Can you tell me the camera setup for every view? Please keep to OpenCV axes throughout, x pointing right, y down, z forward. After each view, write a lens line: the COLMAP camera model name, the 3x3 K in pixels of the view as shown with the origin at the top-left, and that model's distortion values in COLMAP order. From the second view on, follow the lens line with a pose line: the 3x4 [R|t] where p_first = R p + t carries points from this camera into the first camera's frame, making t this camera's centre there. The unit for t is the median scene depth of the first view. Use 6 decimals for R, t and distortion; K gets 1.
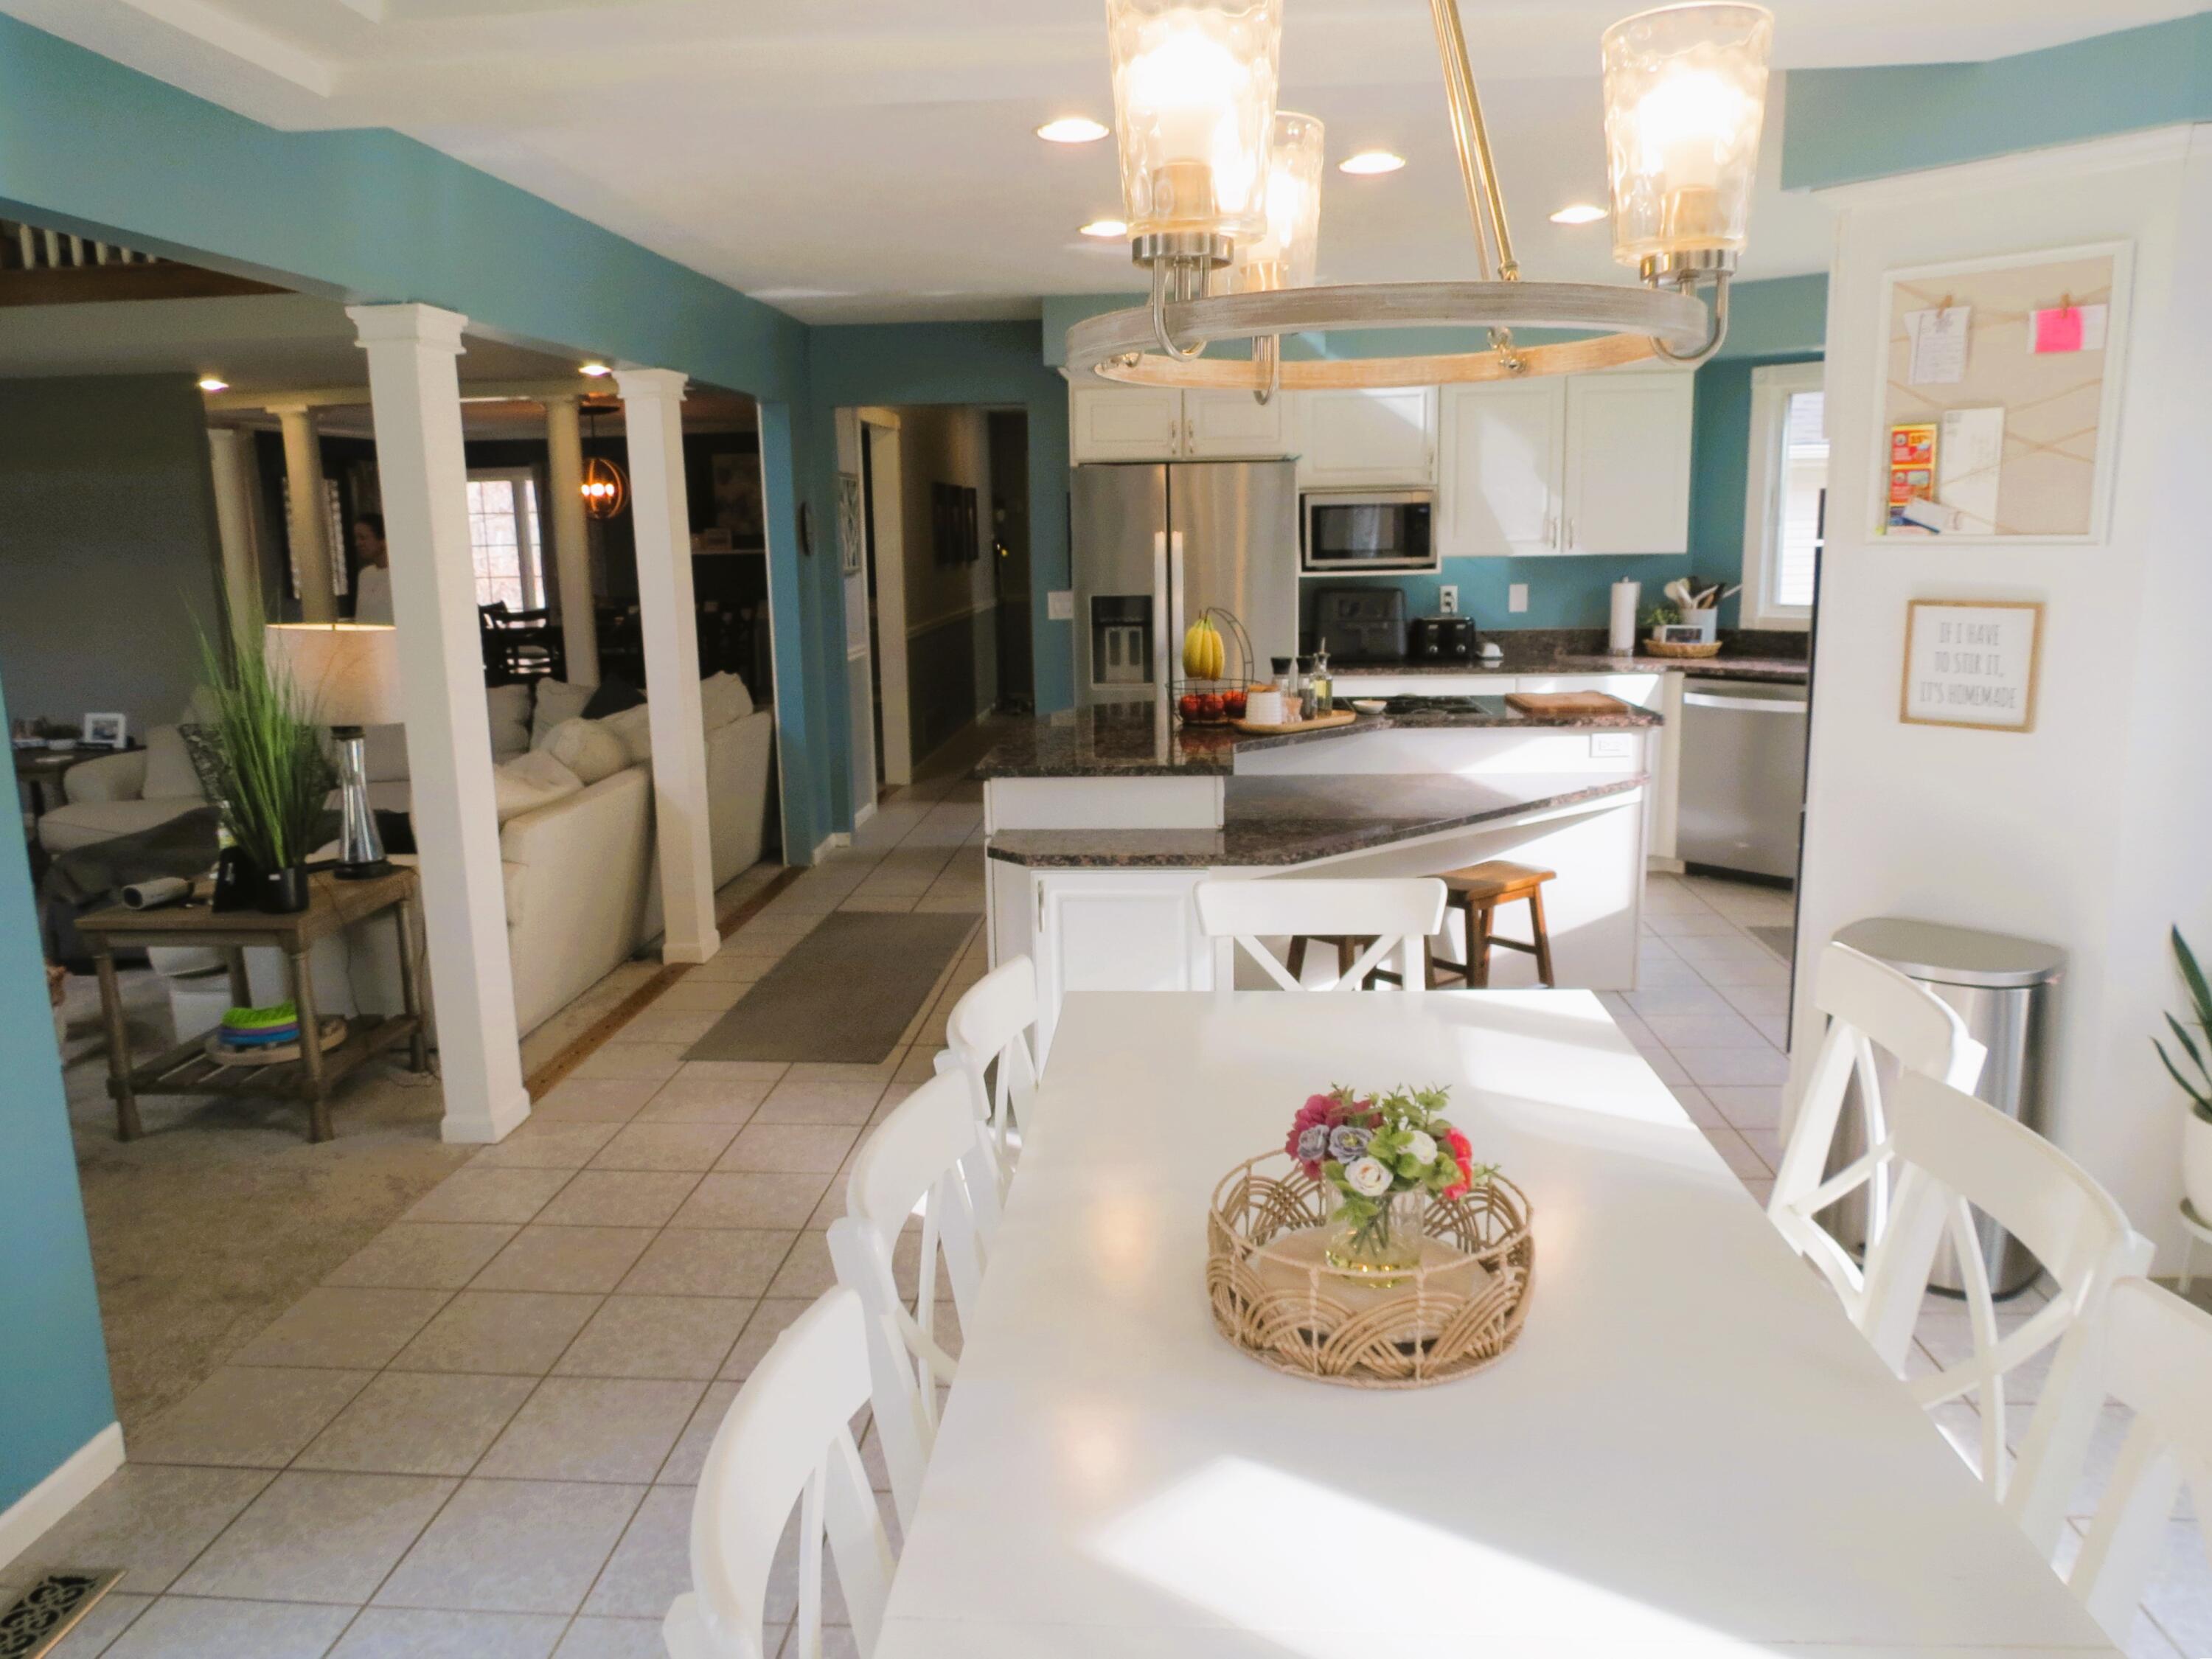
lens RADIAL K [[1619.8, 0, 1094.4], [0, 1619.8, 839.4], [0, 0, 1]] dist [-0.015639, 0.008576]
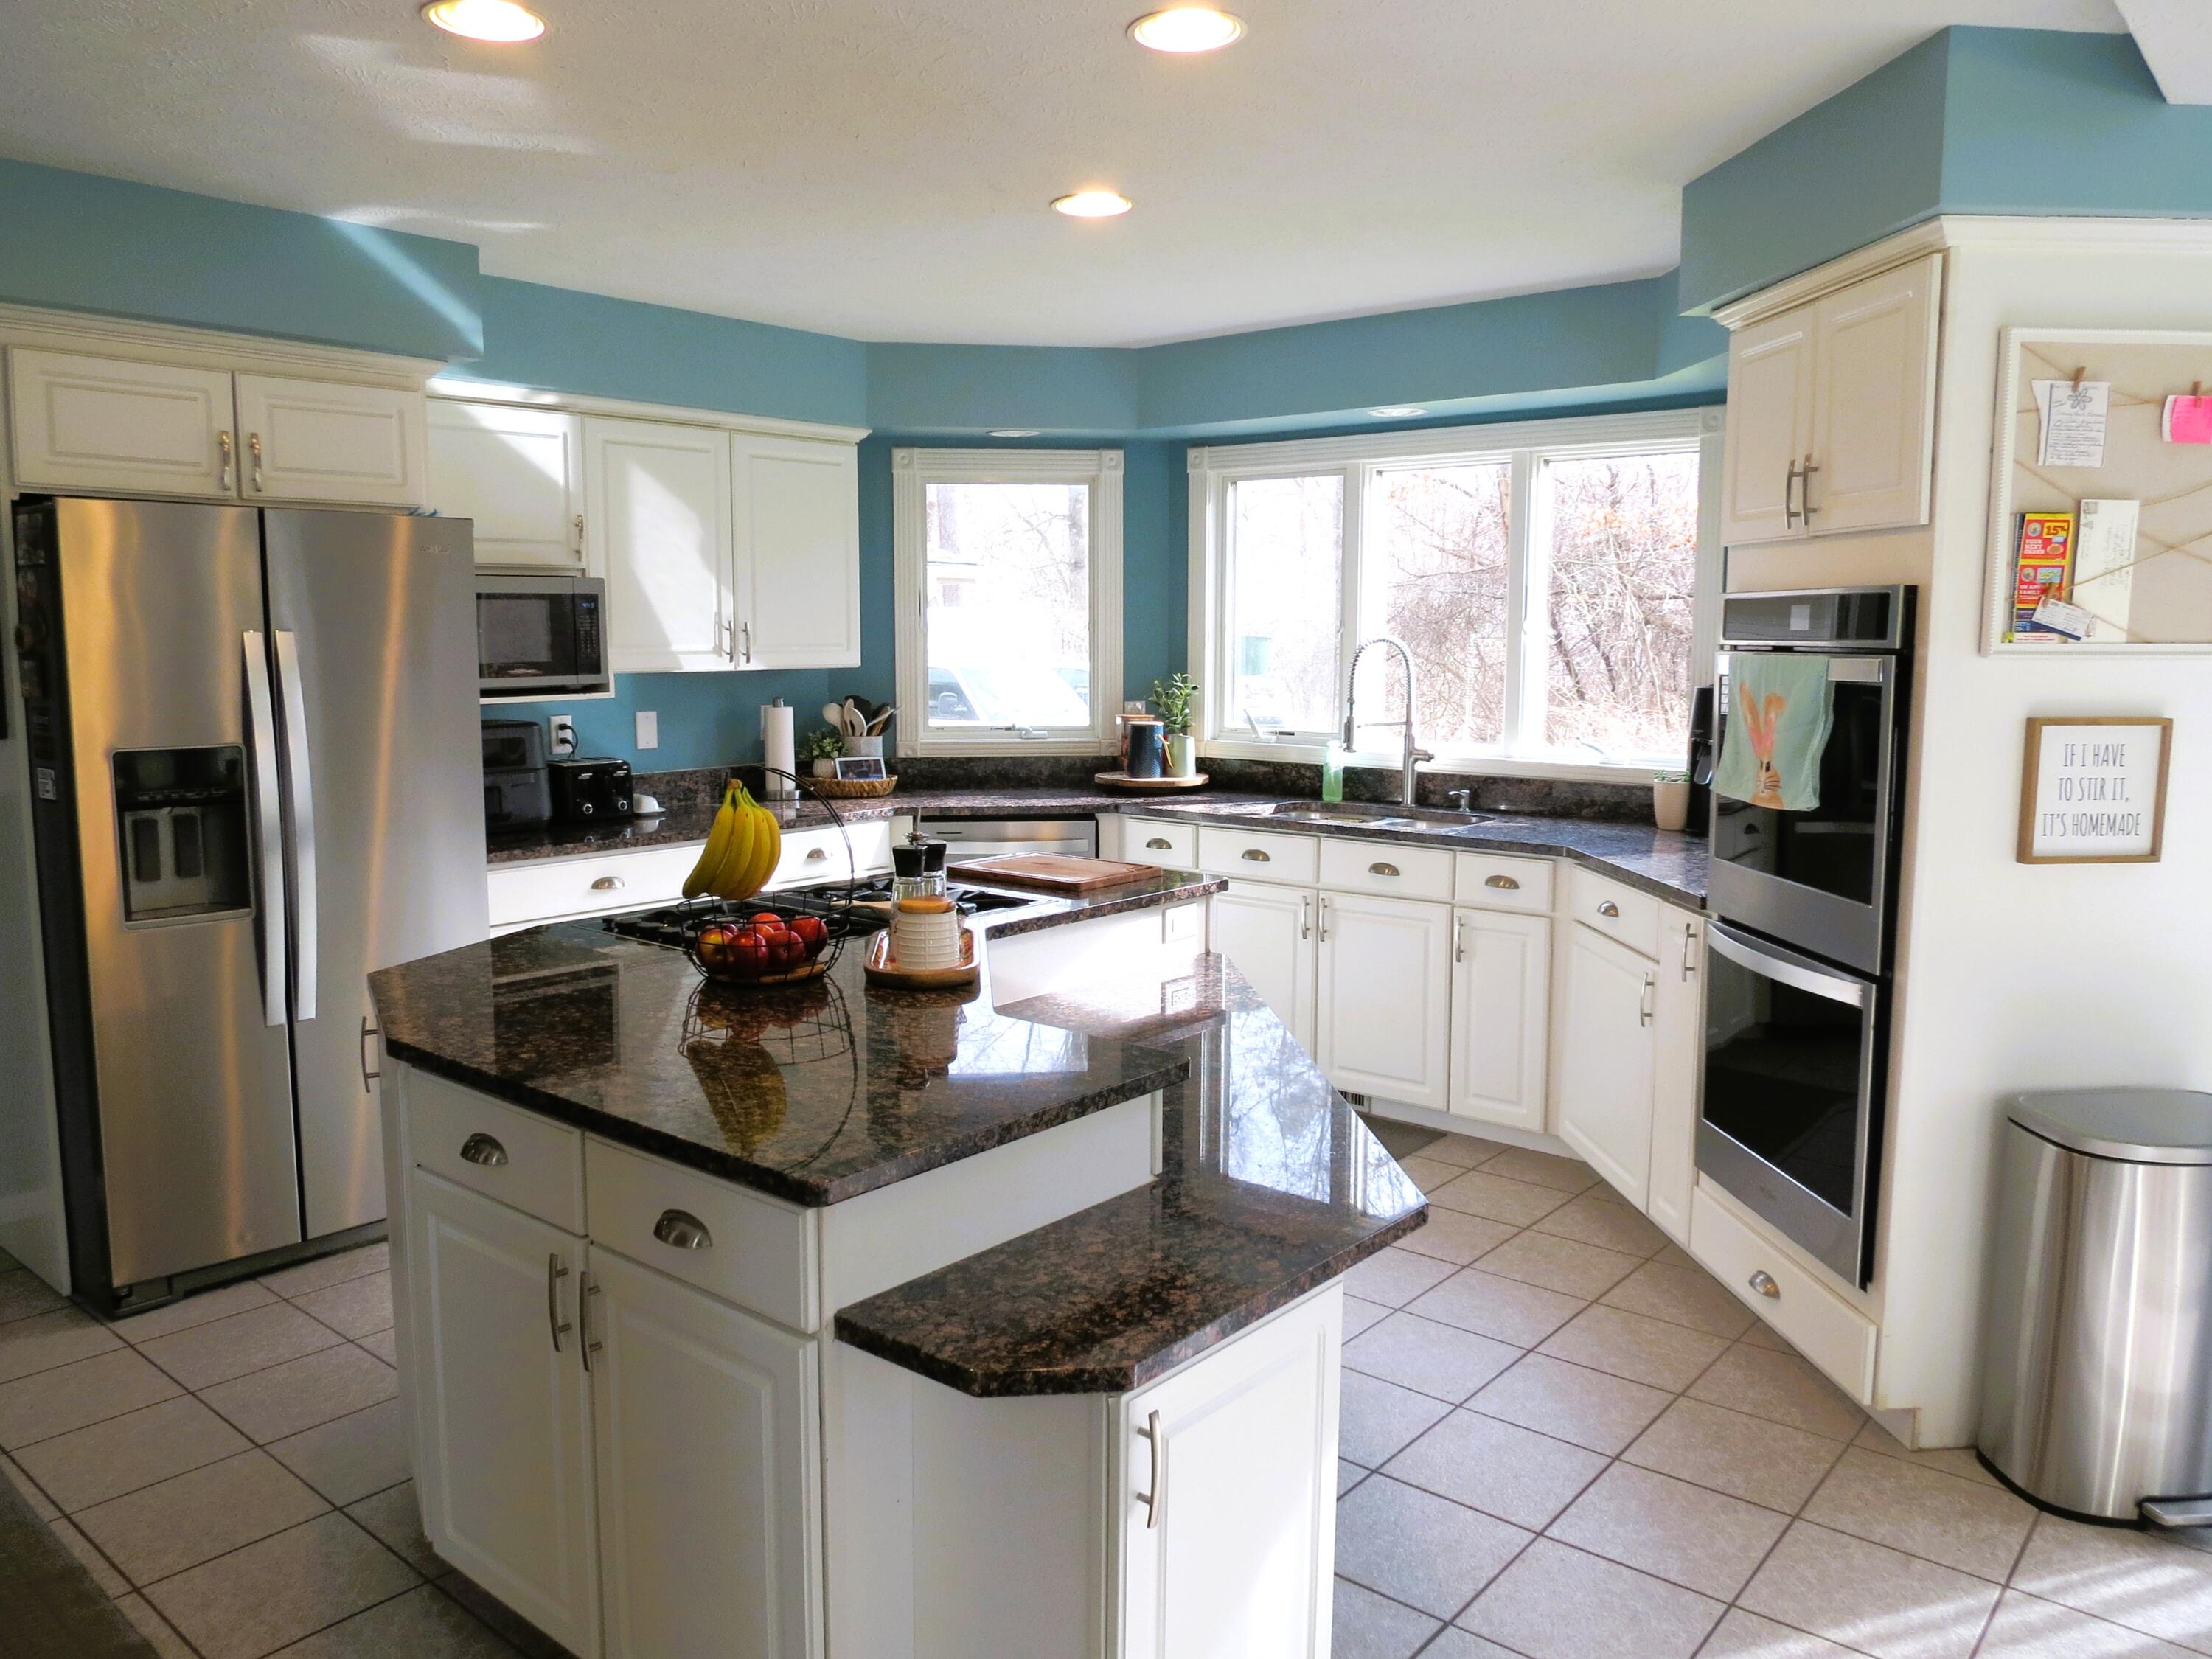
lens RADIAL K [[1619.8, 0, 1109.2], [0, 1619.8, 834.6], [0, 0, 1]] dist [-0.015639, 0.008576]
pose [[0.563362, -0.085943, 0.821728, -0.472984], [0.146477, 0.989209, 0.003037, -0.163656], [-0.813122, 0.118653, 0.569872, 0.930022]]
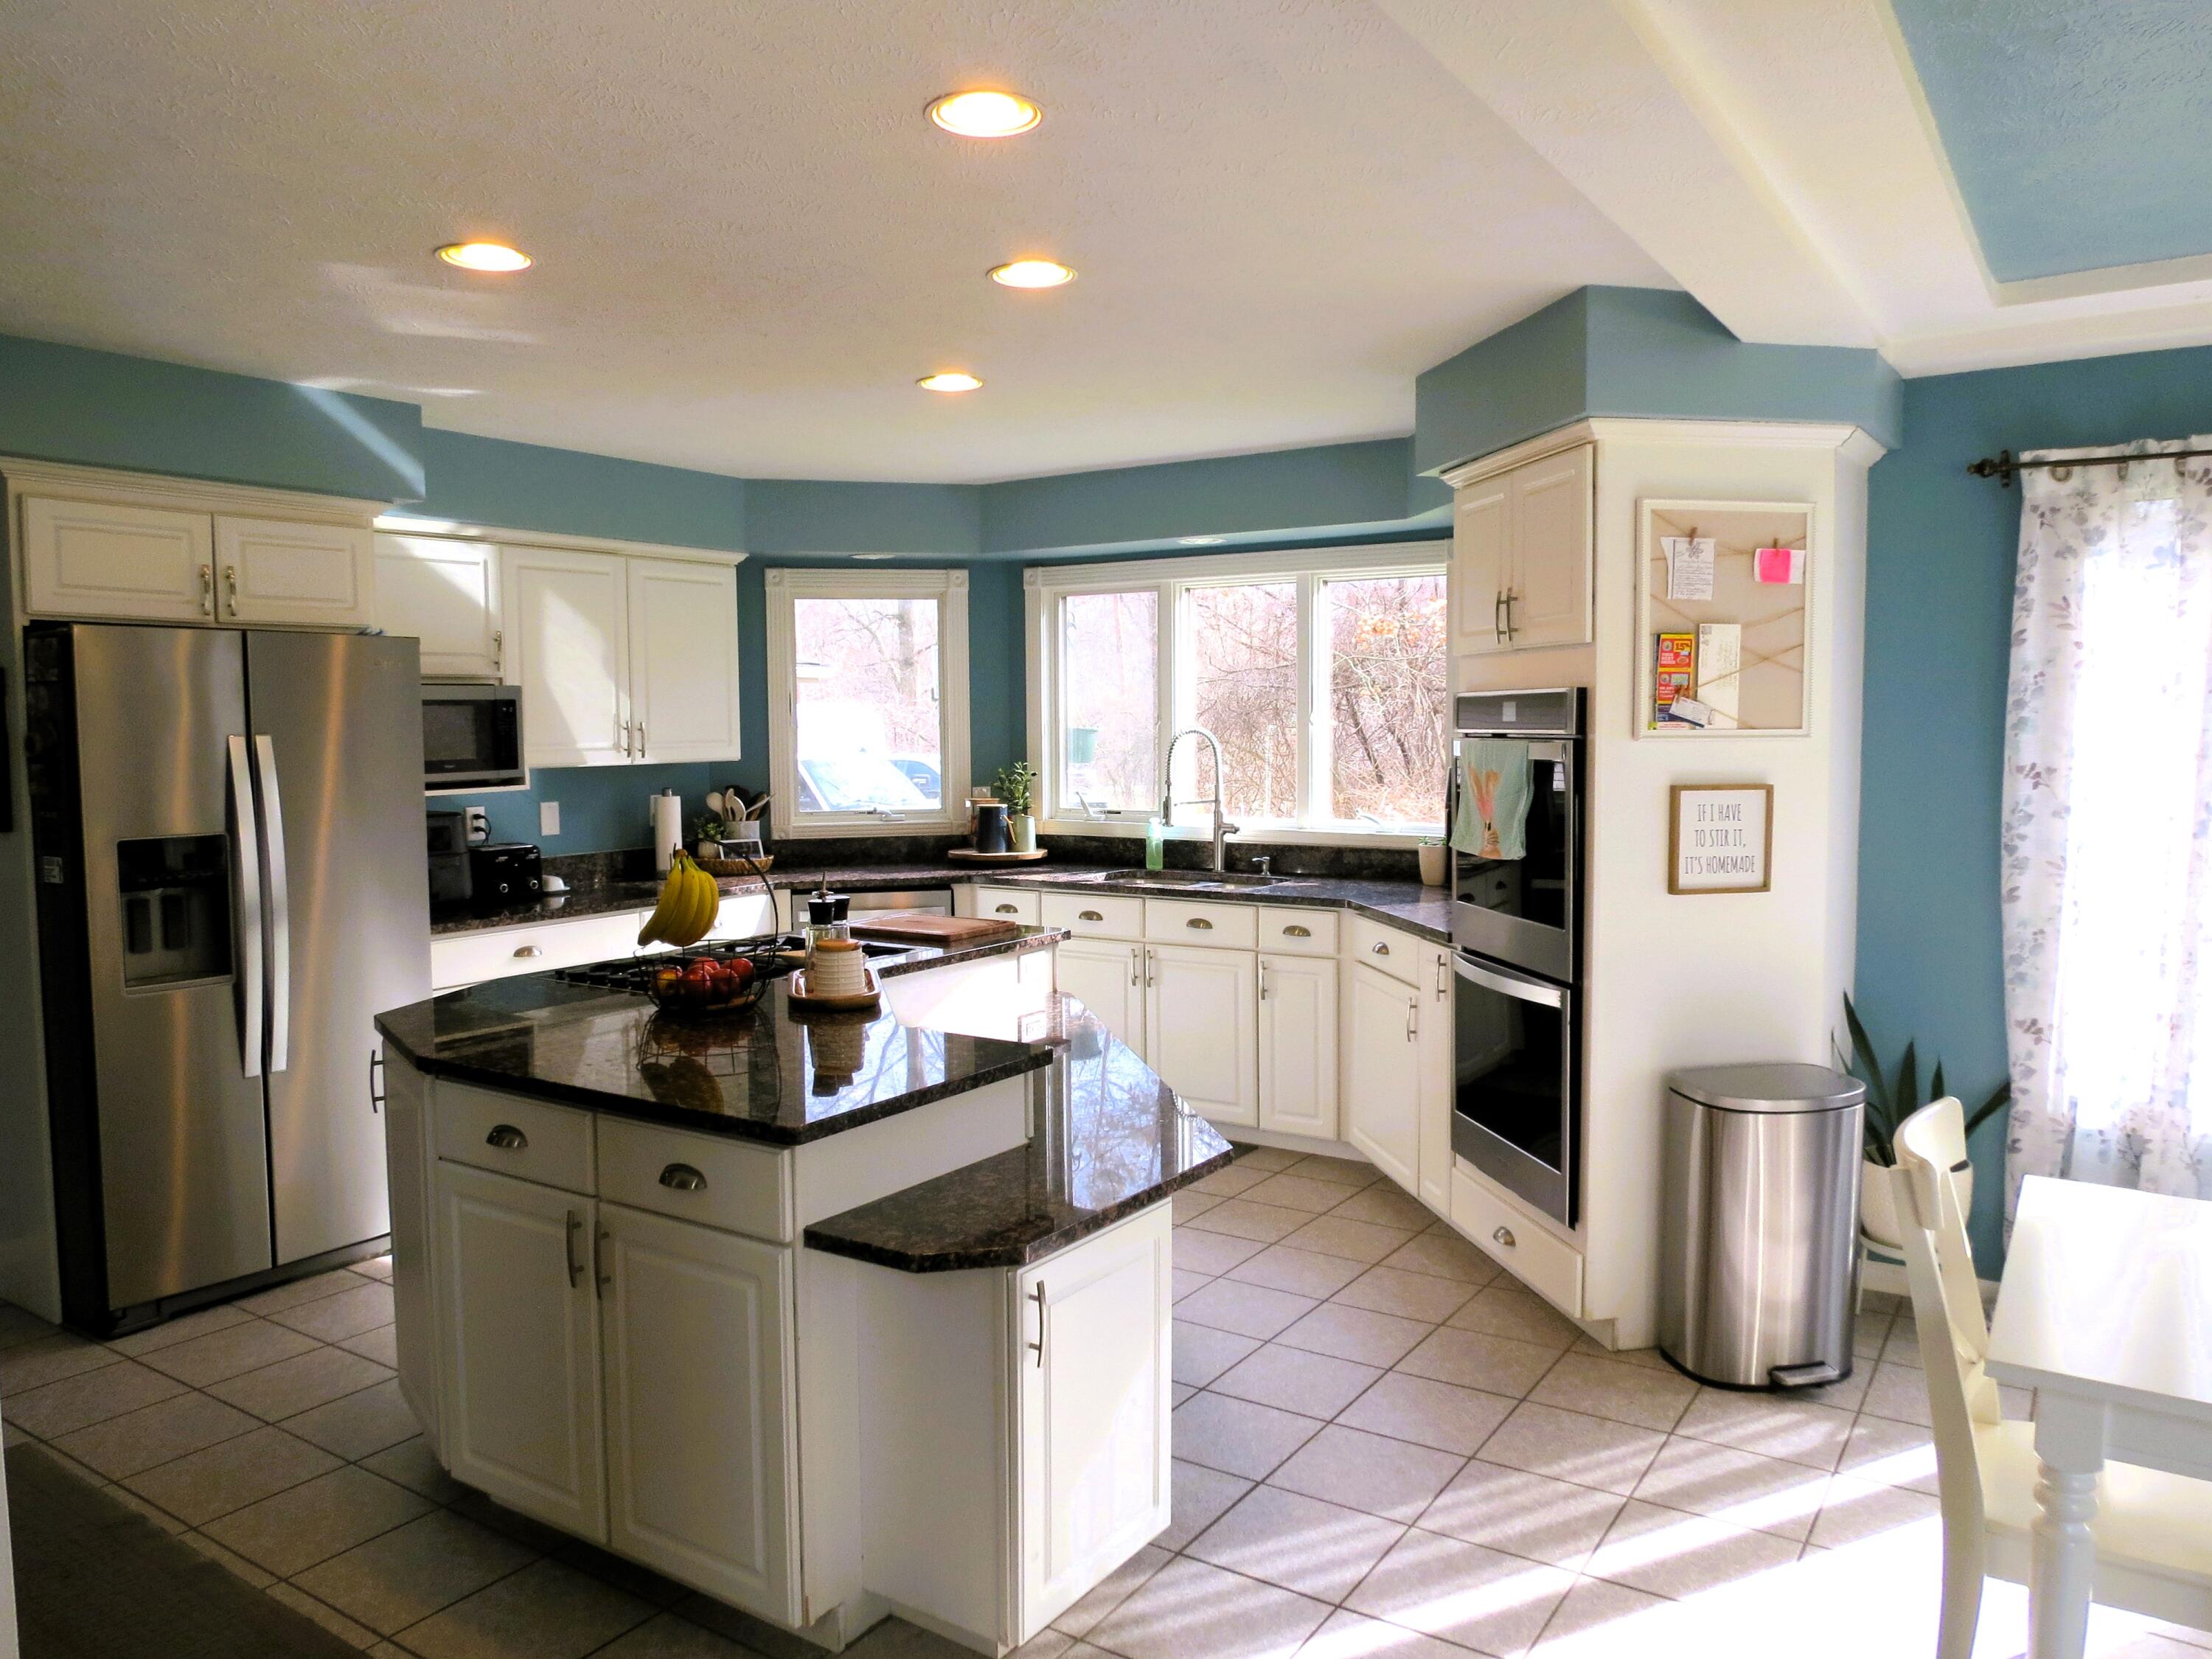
lens RADIAL K [[1619.8, 0, 1095.6], [0, 1619.8, 849.0], [0, 0, 1]] dist [-0.015639, 0.008576]
pose [[0.476677, -0.057299, 0.877209, -0.692262], [0.168508, 0.985325, -0.027207, -0.143915], [-0.862777, 0.160786, 0.479337, 0.823111]]
